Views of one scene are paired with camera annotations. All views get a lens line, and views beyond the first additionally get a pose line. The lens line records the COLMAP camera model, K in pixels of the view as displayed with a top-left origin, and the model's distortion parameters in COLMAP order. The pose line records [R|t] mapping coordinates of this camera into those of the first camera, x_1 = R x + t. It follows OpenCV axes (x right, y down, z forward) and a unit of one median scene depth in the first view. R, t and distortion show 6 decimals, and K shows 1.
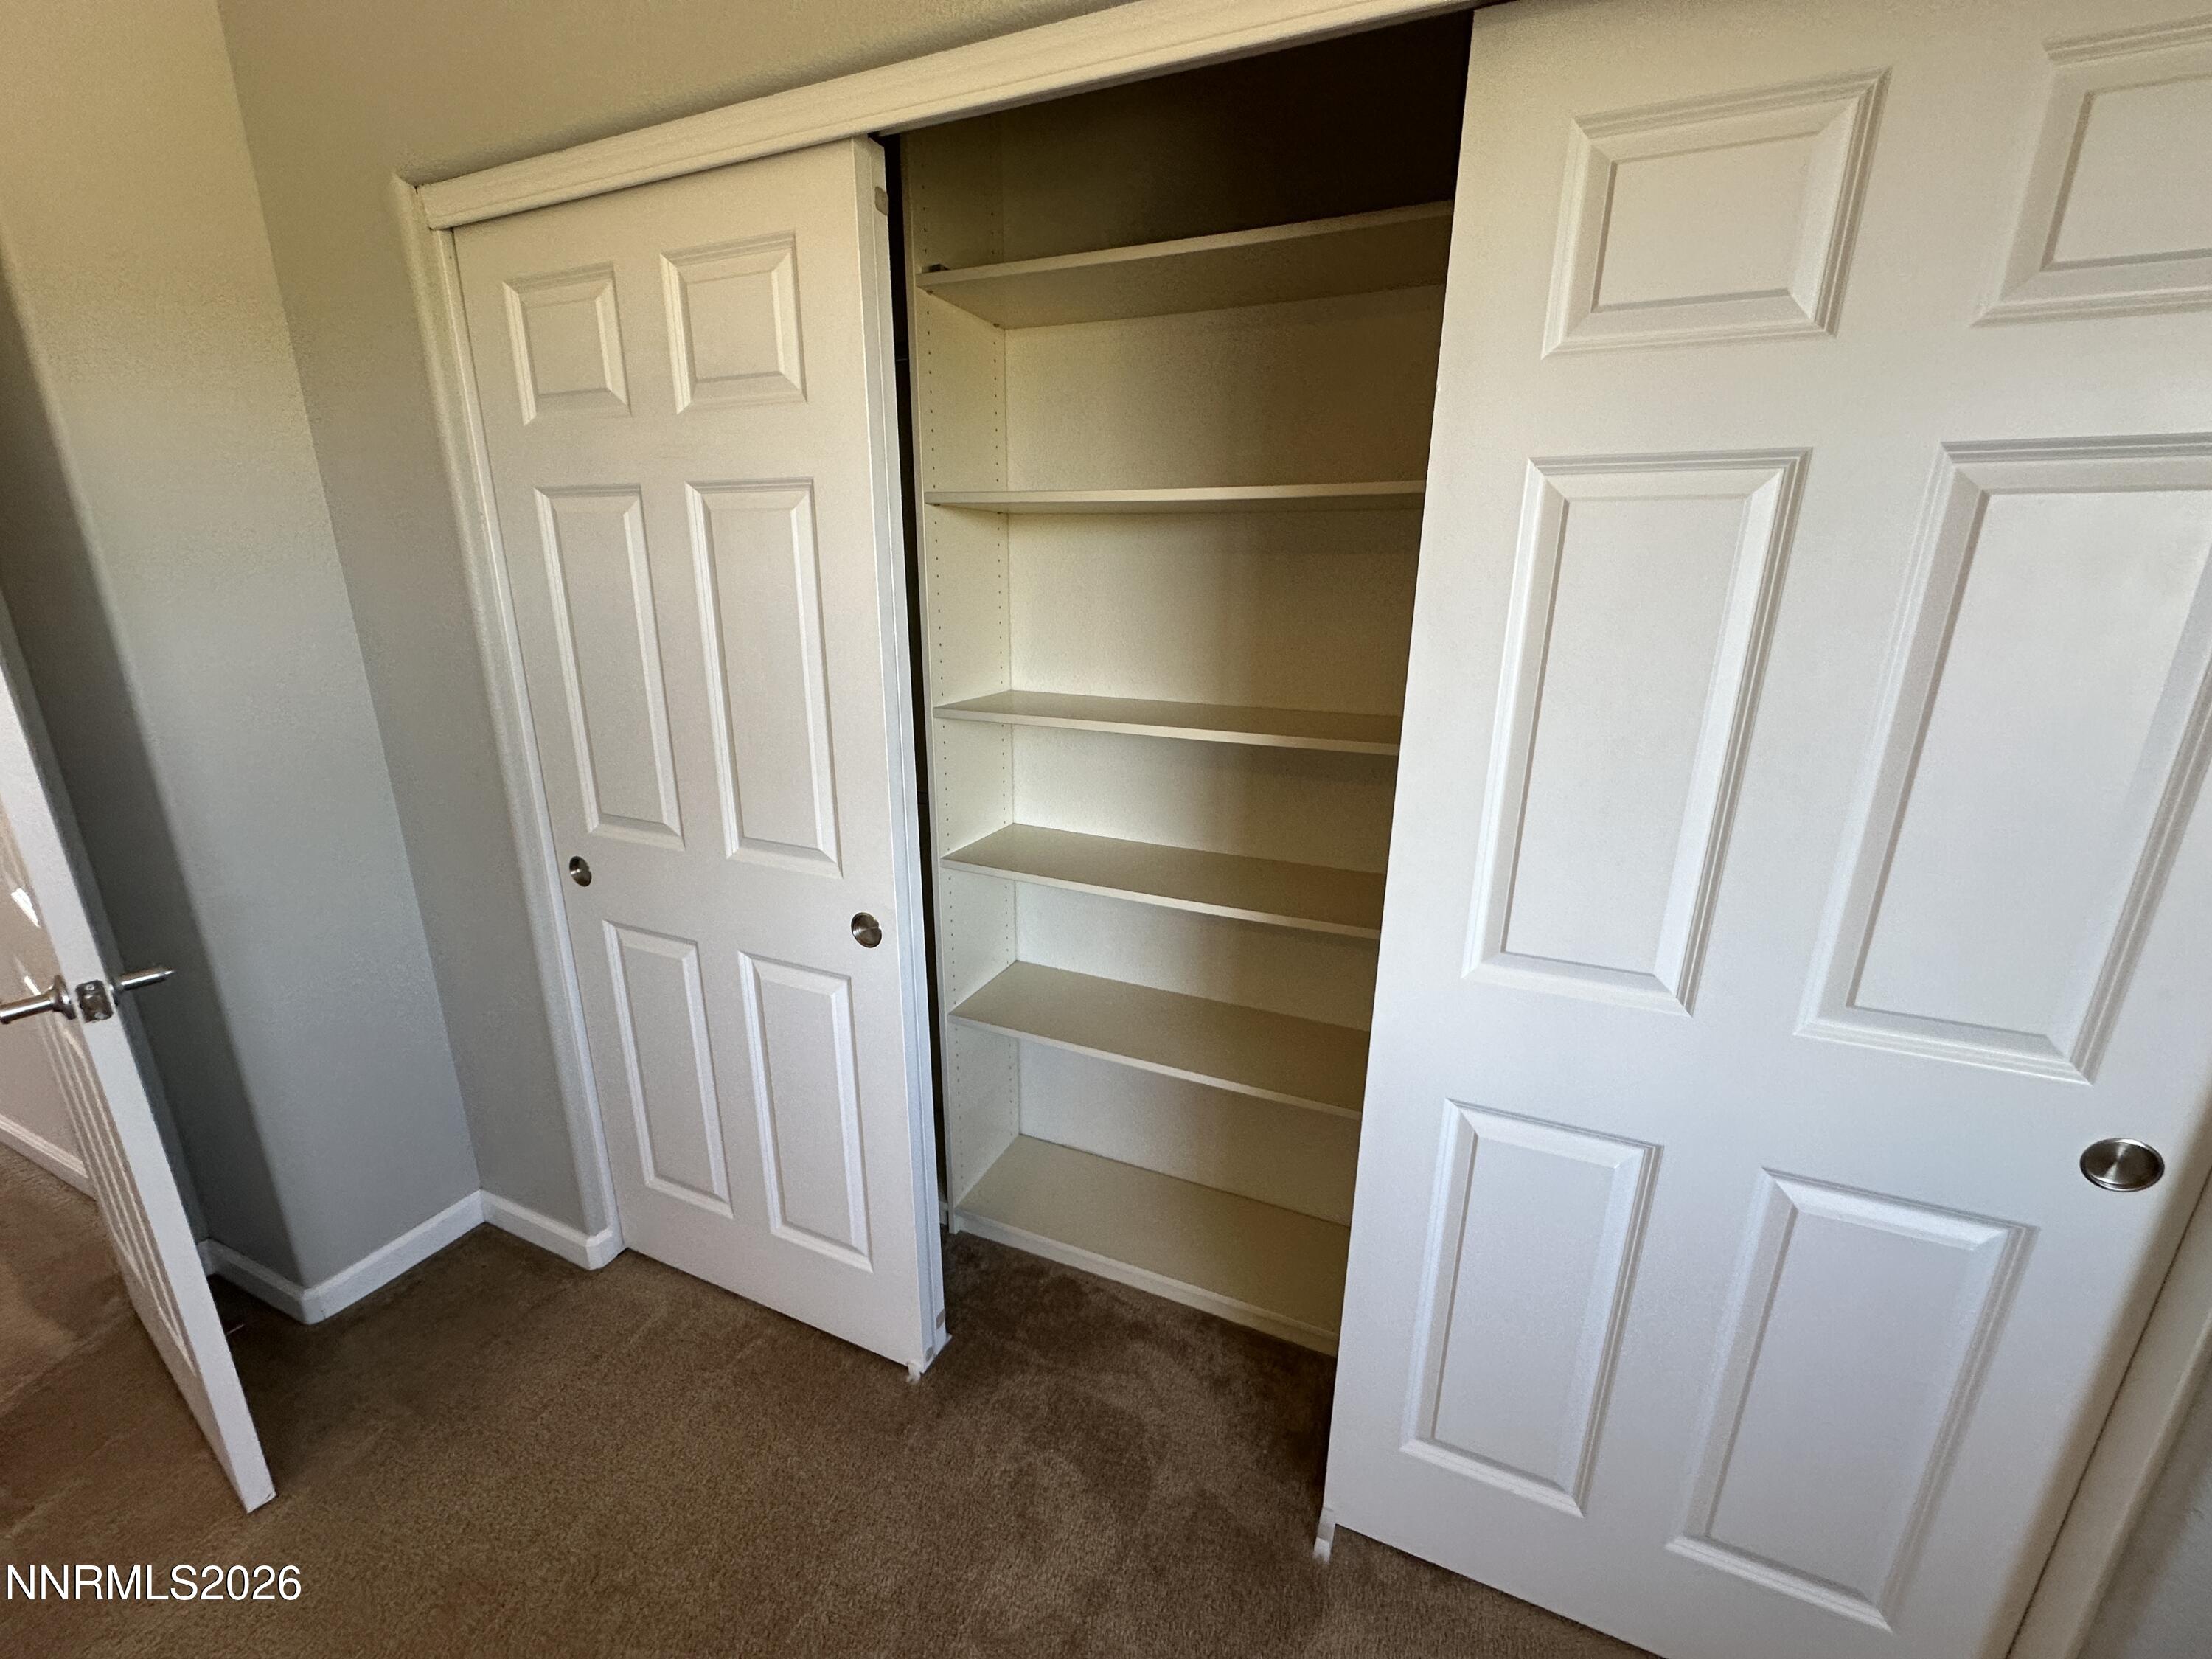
lens RADIAL K [[895.6, 0, 1109.0], [0, 895.6, 841.4], [0, 0, 1]] dist [-0.000648, -0.000032]
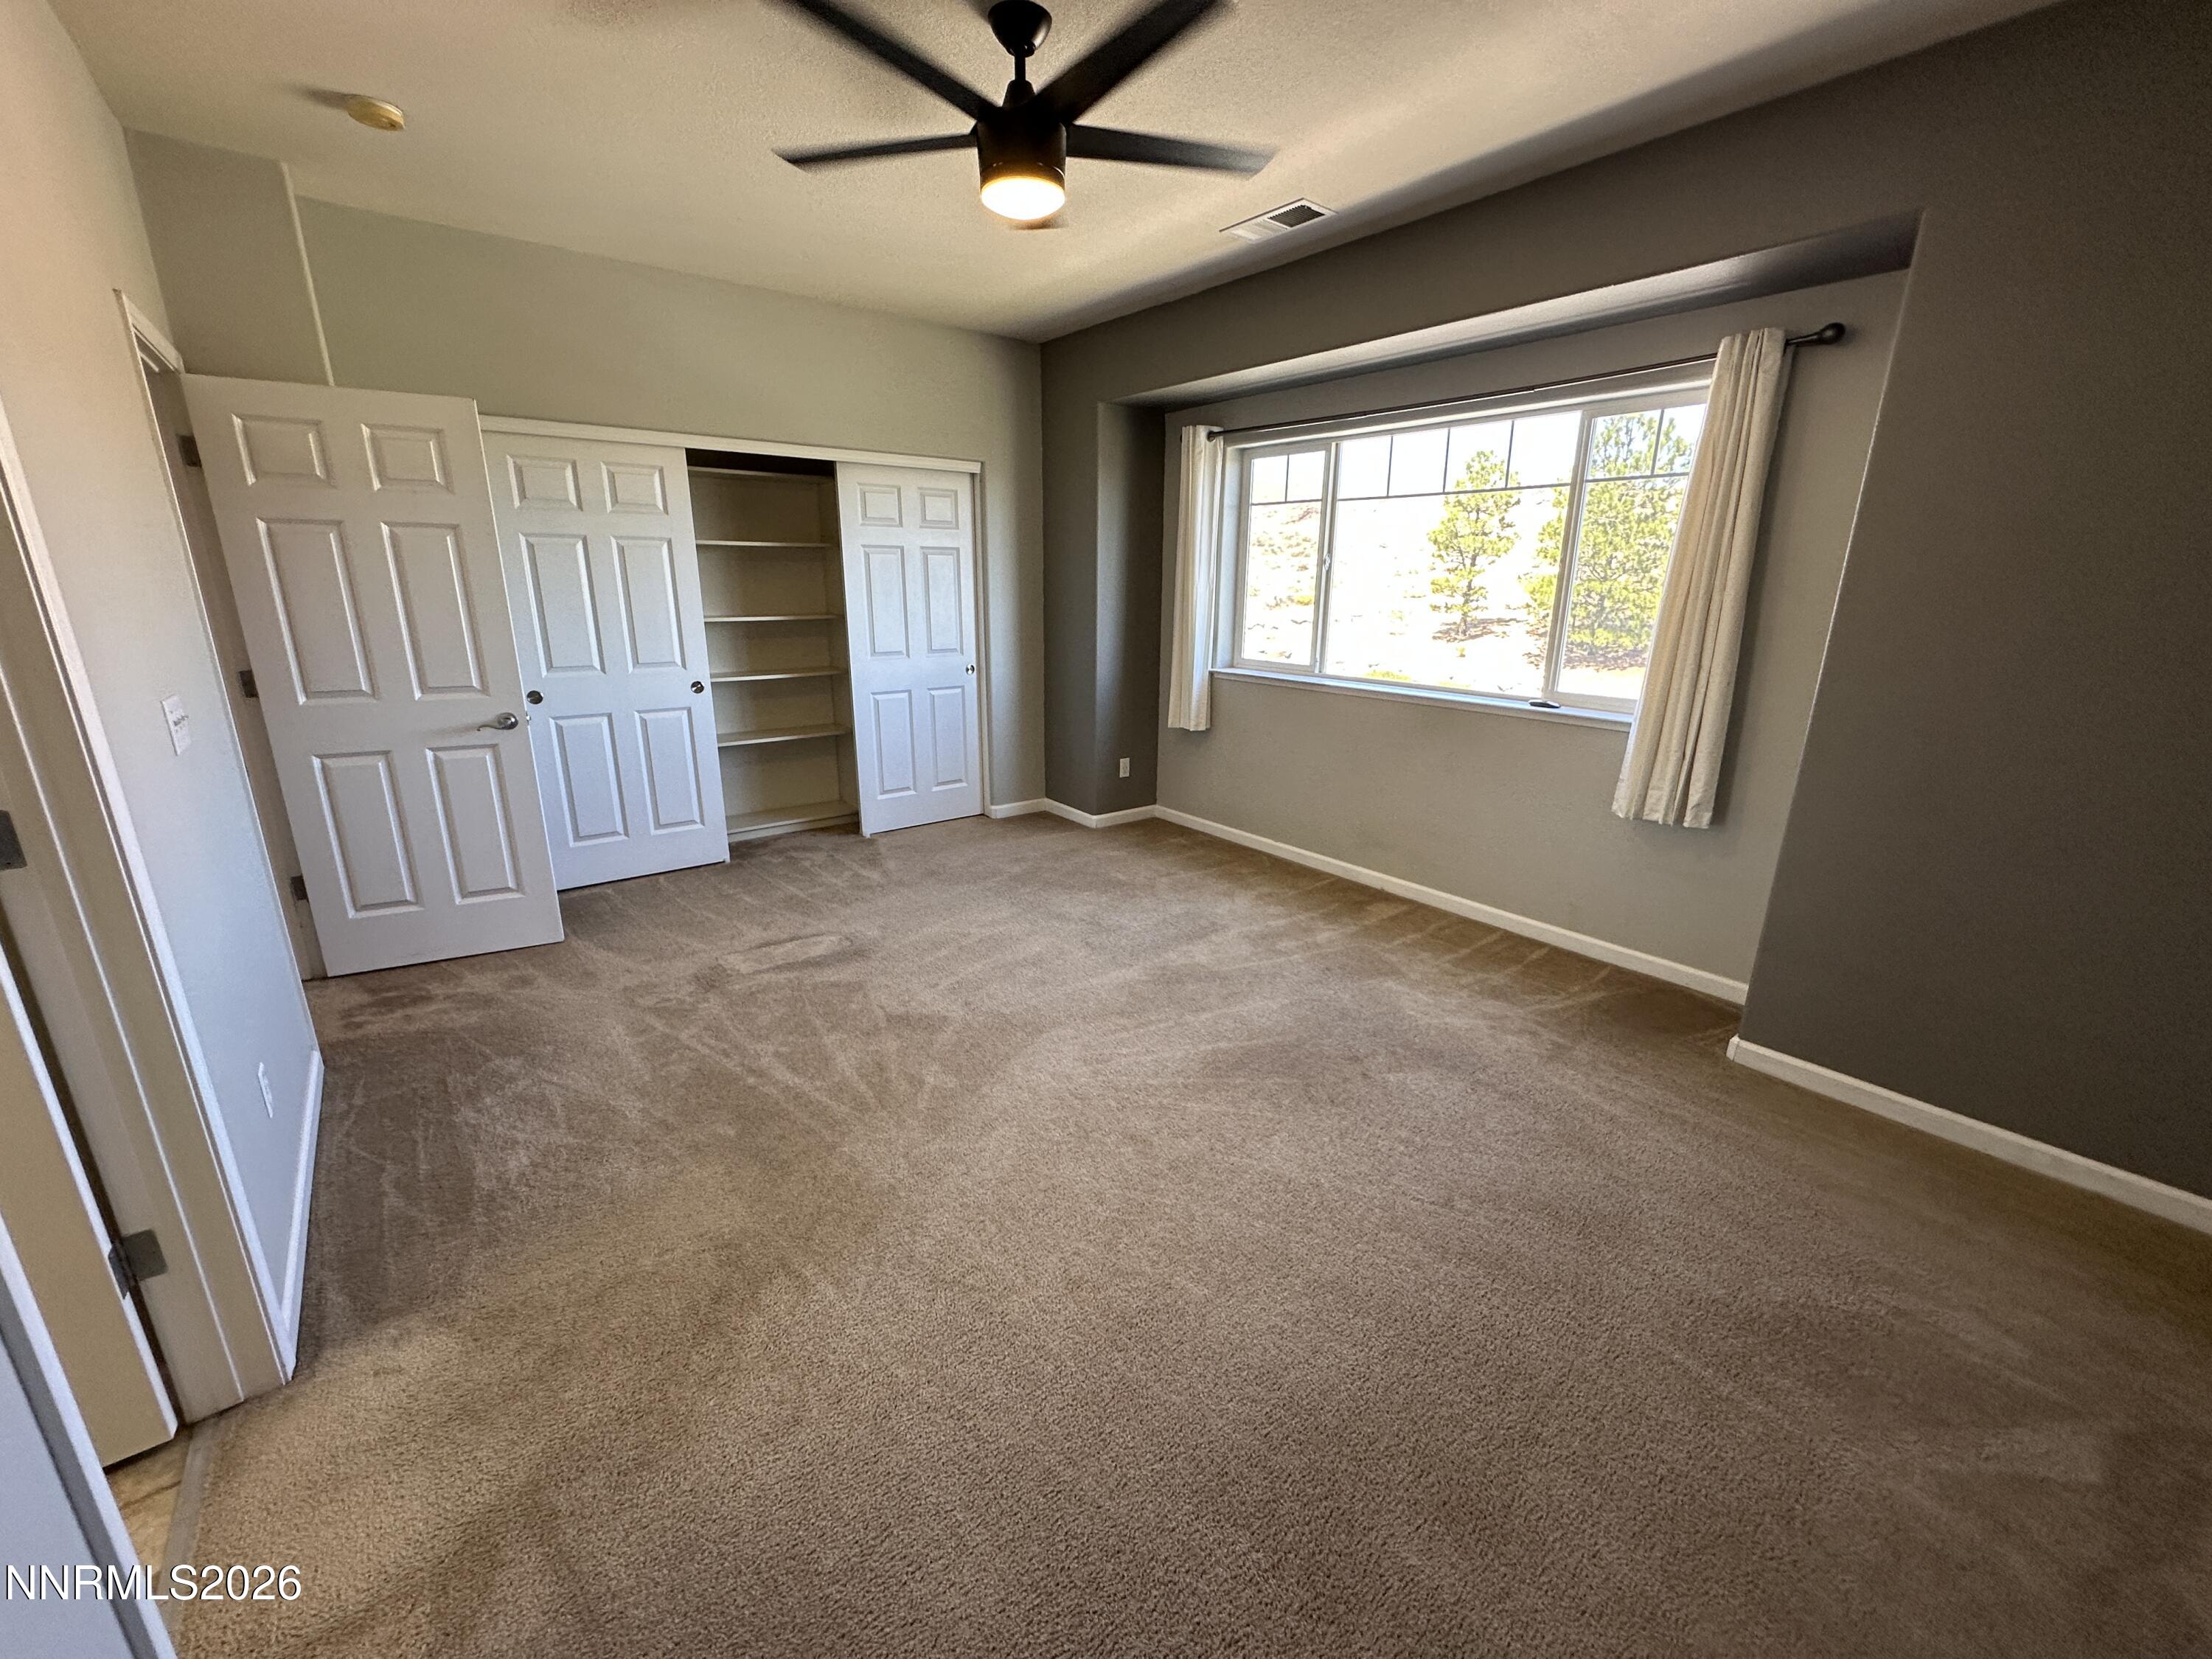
lens RADIAL K [[882.4, 0, 1108.7], [0, 882.4, 826.5], [0, 0, 1]] dist [-0.000005, 0.000110]
pose [[0.460464, -0.248660, 0.852139, -2.480810], [0.252557, 0.956989, 0.142784, 0.515500], [-0.850992, 0.149467, 0.503460, -1.732196]]
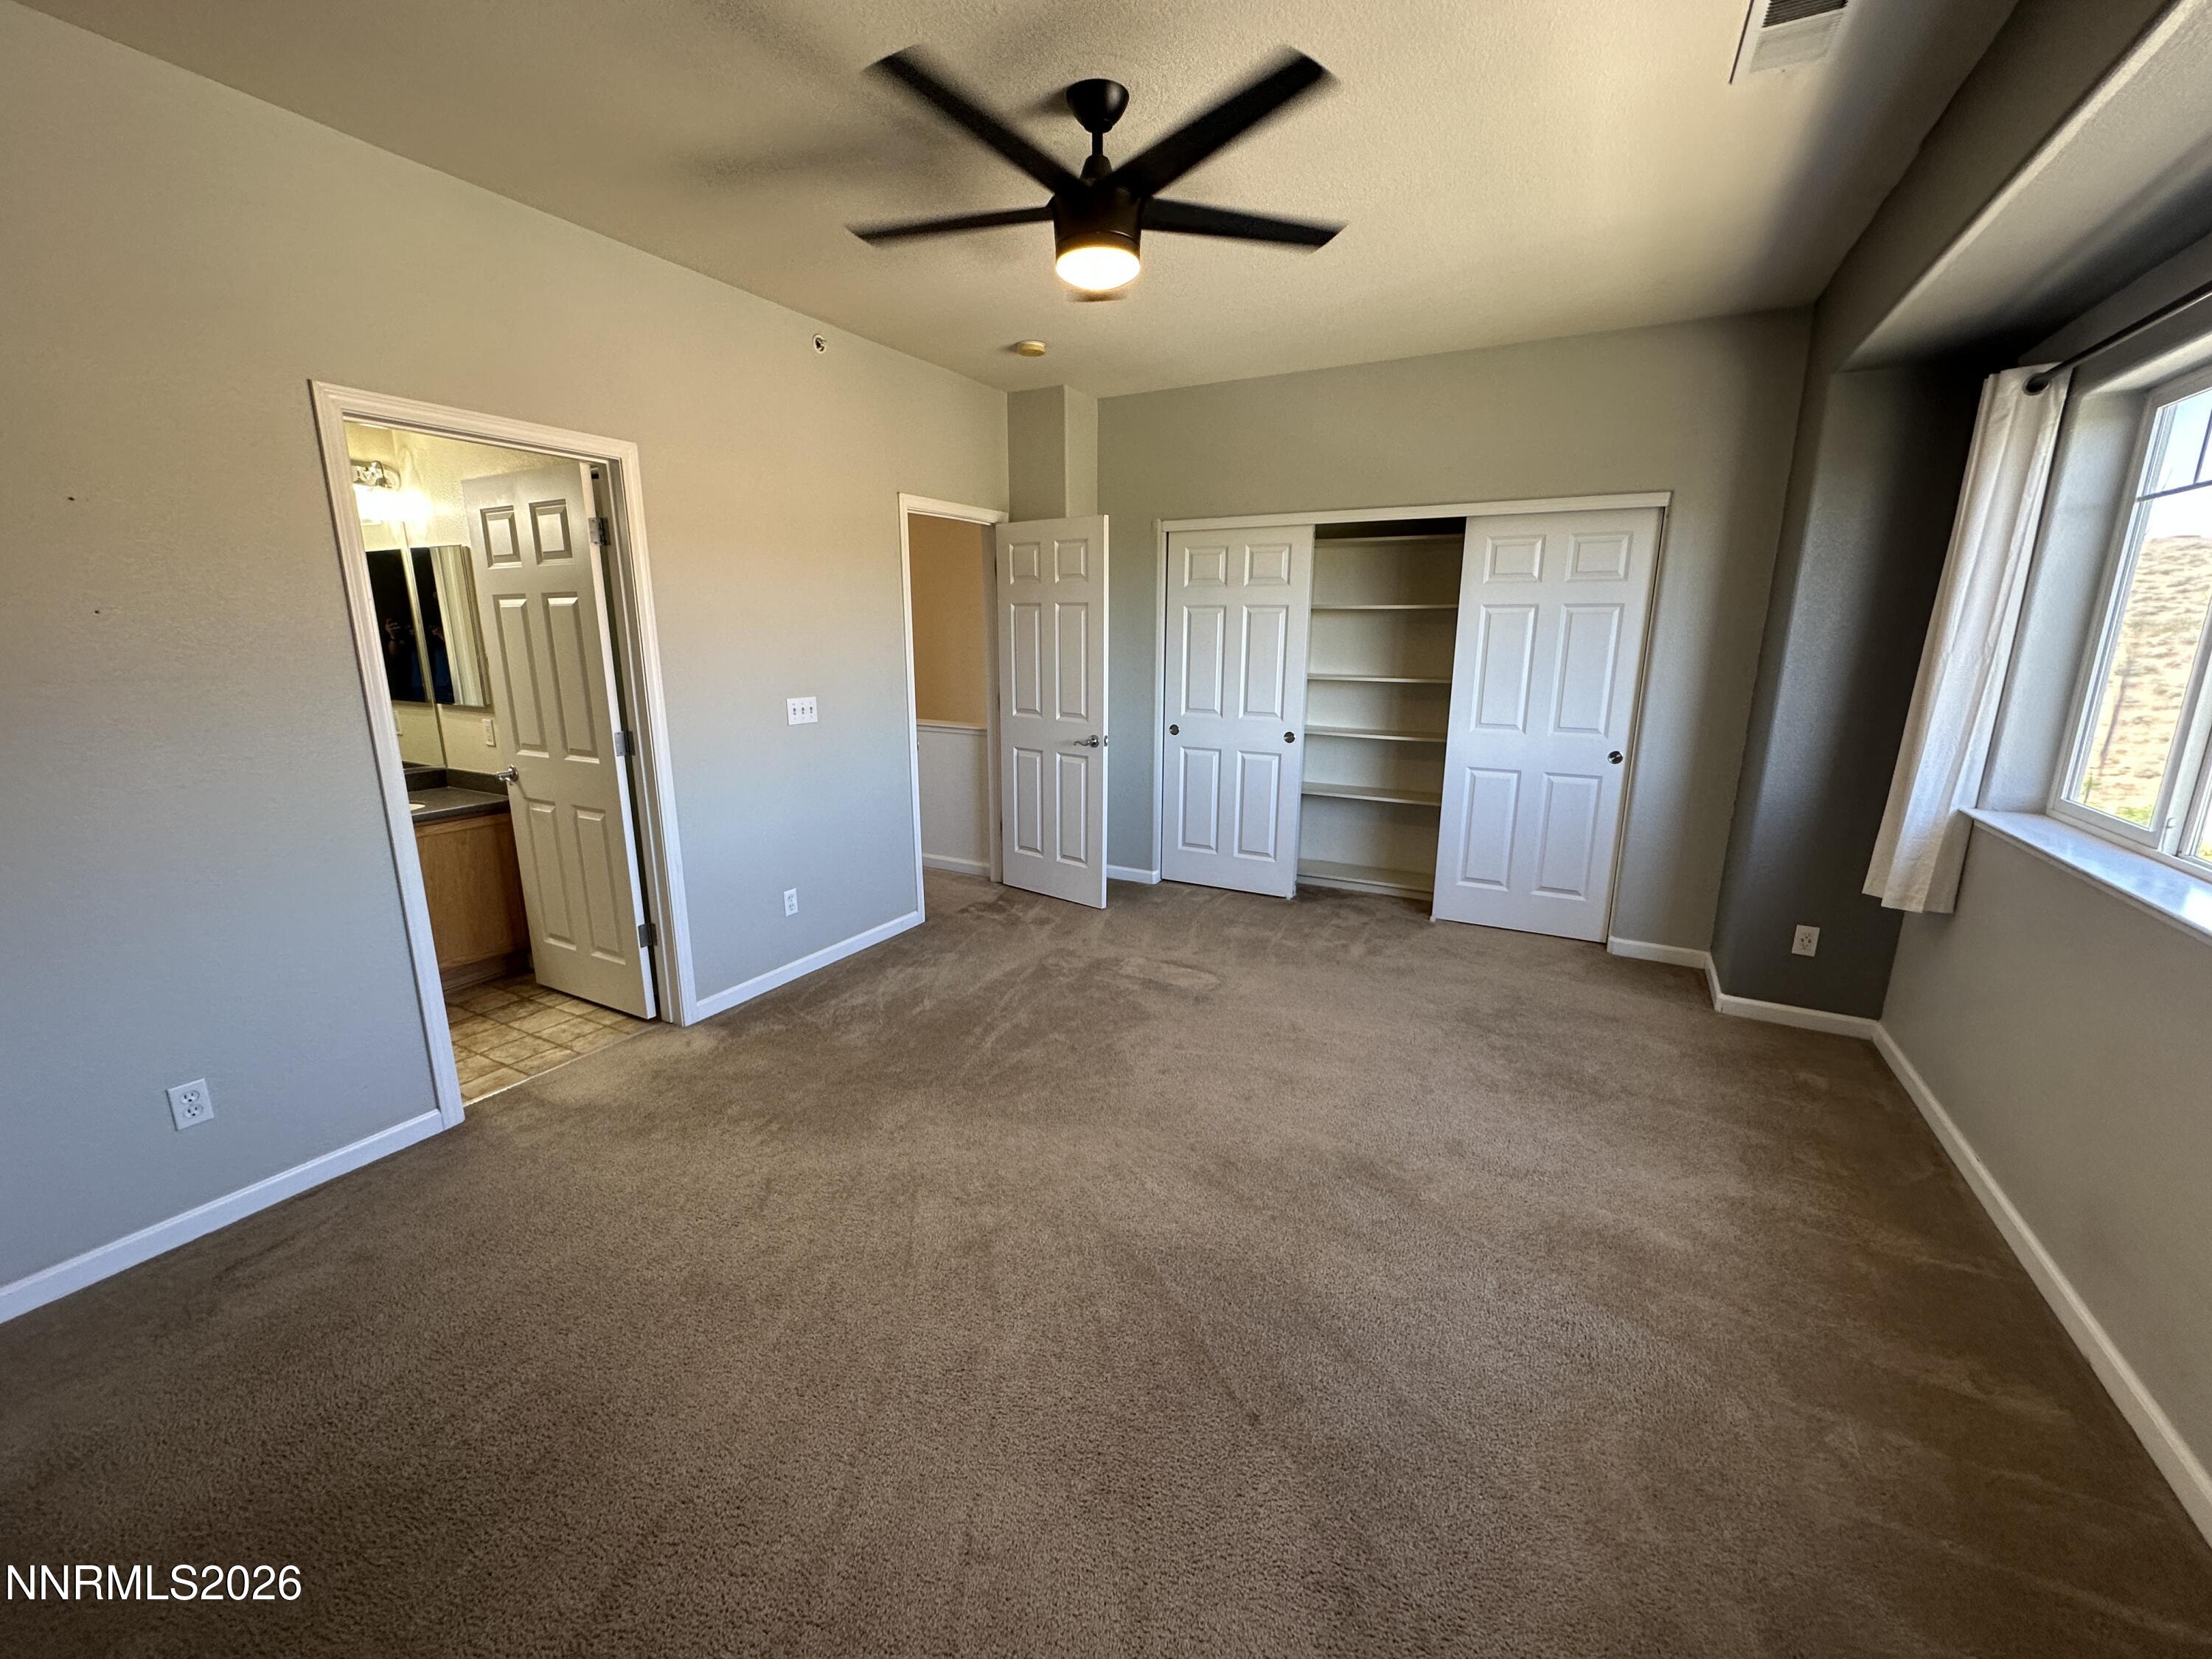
lens RADIAL K [[882.4, 0, 1108.7], [0, 882.4, 826.5], [0, 0, 1]] dist [-0.000005, 0.000110]
pose [[0.997531, 0.010705, -0.069413, -0.771639], [-0.015759, 0.997231, -0.072677, 0.739876], [0.068442, 0.073592, 0.994937, -2.475601]]
